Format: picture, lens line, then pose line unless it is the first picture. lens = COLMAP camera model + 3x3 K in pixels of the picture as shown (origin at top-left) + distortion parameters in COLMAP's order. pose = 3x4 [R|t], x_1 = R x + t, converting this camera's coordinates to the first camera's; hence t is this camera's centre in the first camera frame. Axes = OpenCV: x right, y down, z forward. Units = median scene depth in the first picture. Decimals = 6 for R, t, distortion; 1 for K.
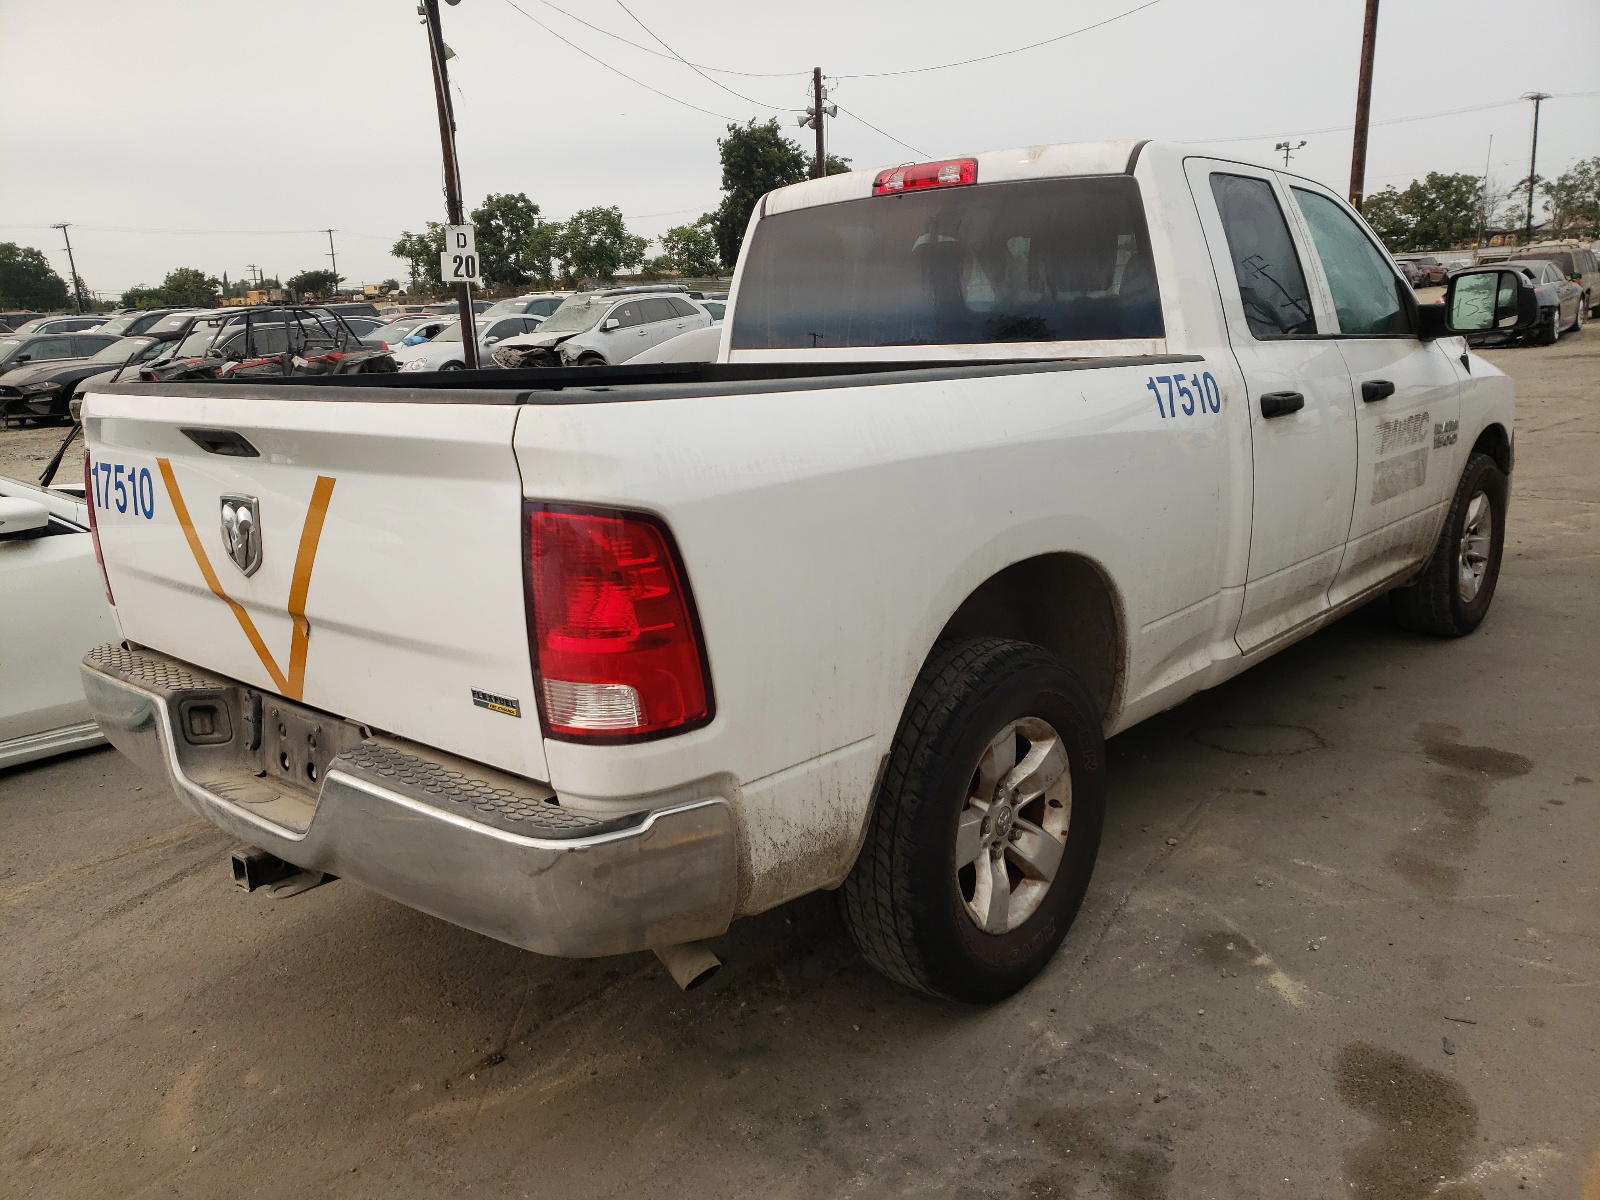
lens RADIAL K [[1210.1, 0, 800.0], [0, 1210.1, 600.0], [0, 0, 1]] dist [-0.000094, -0.006323]
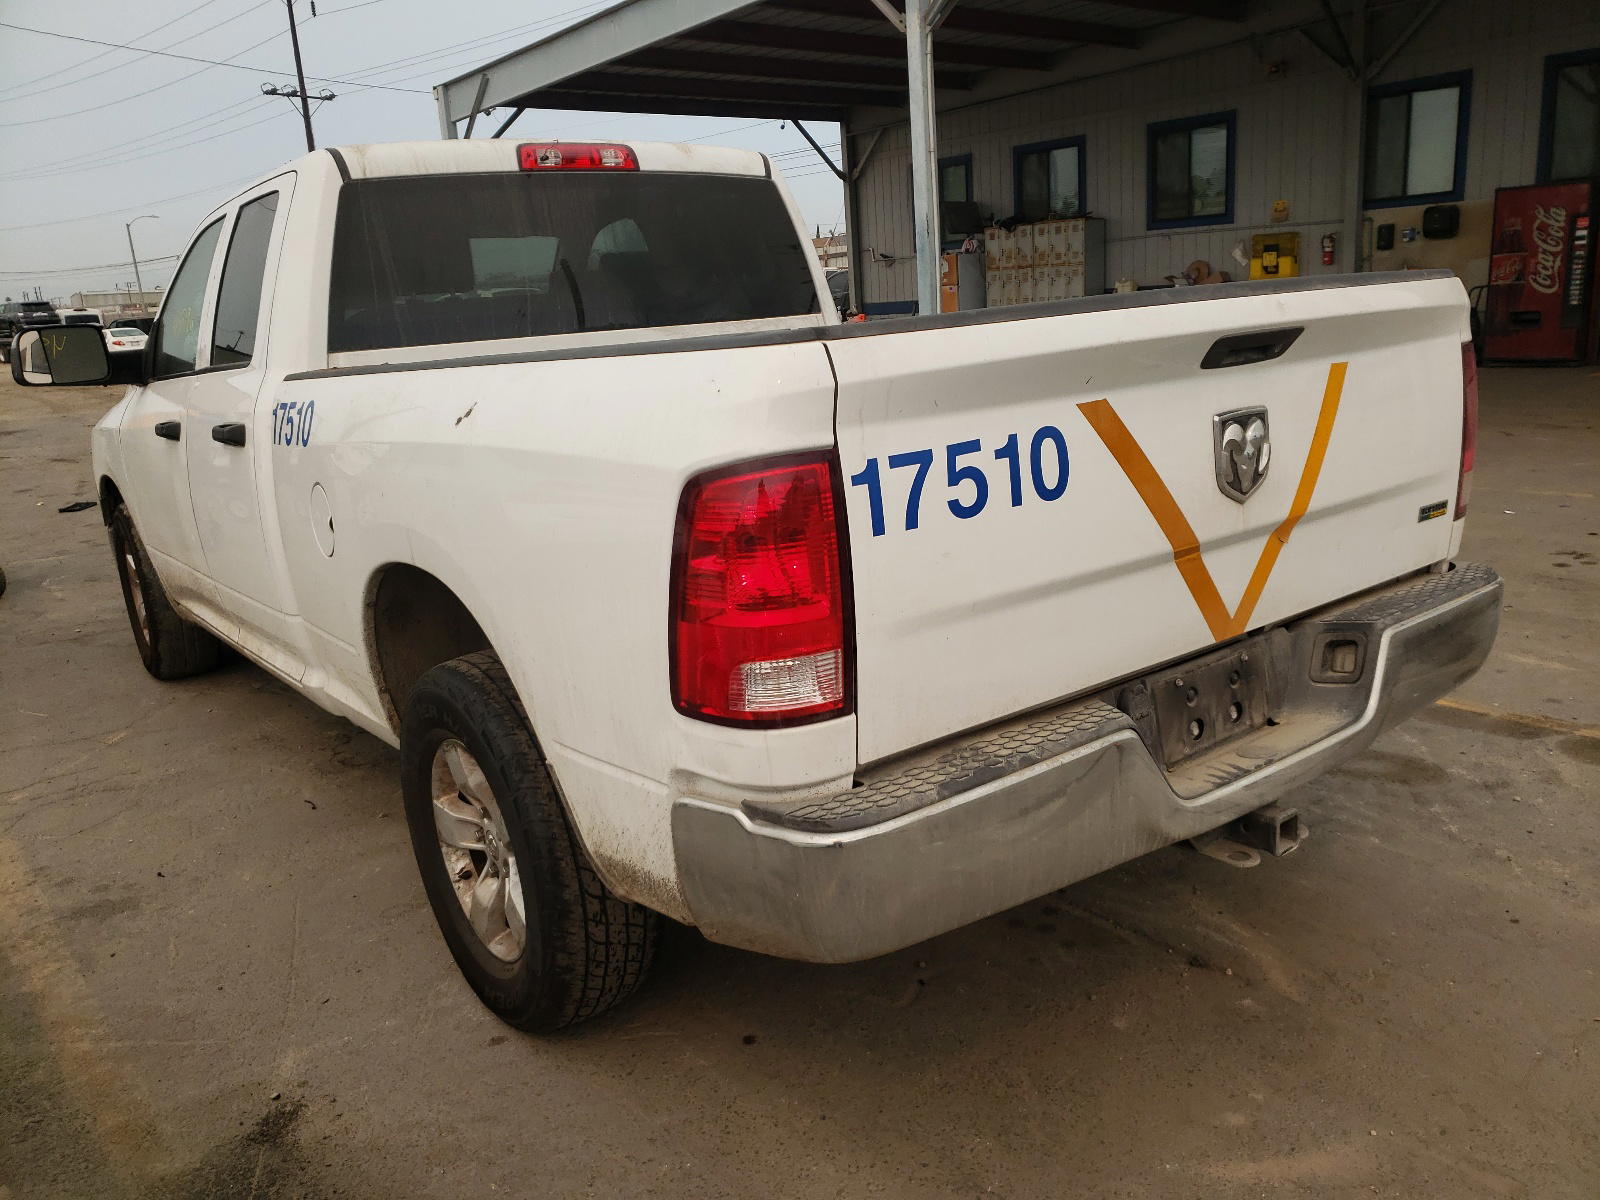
lens RADIAL K [[1210.1, 0, 800.0], [0, 1210.1, 600.0], [0, 0, 1]] dist [-0.000094, -0.006323]
pose [[0.226447, -0.208666, 0.951410, -1.319334], [0.281100, 0.949222, 0.141281, -0.160078], [-0.932580, 0.235449, 0.273604, 1.024494]]
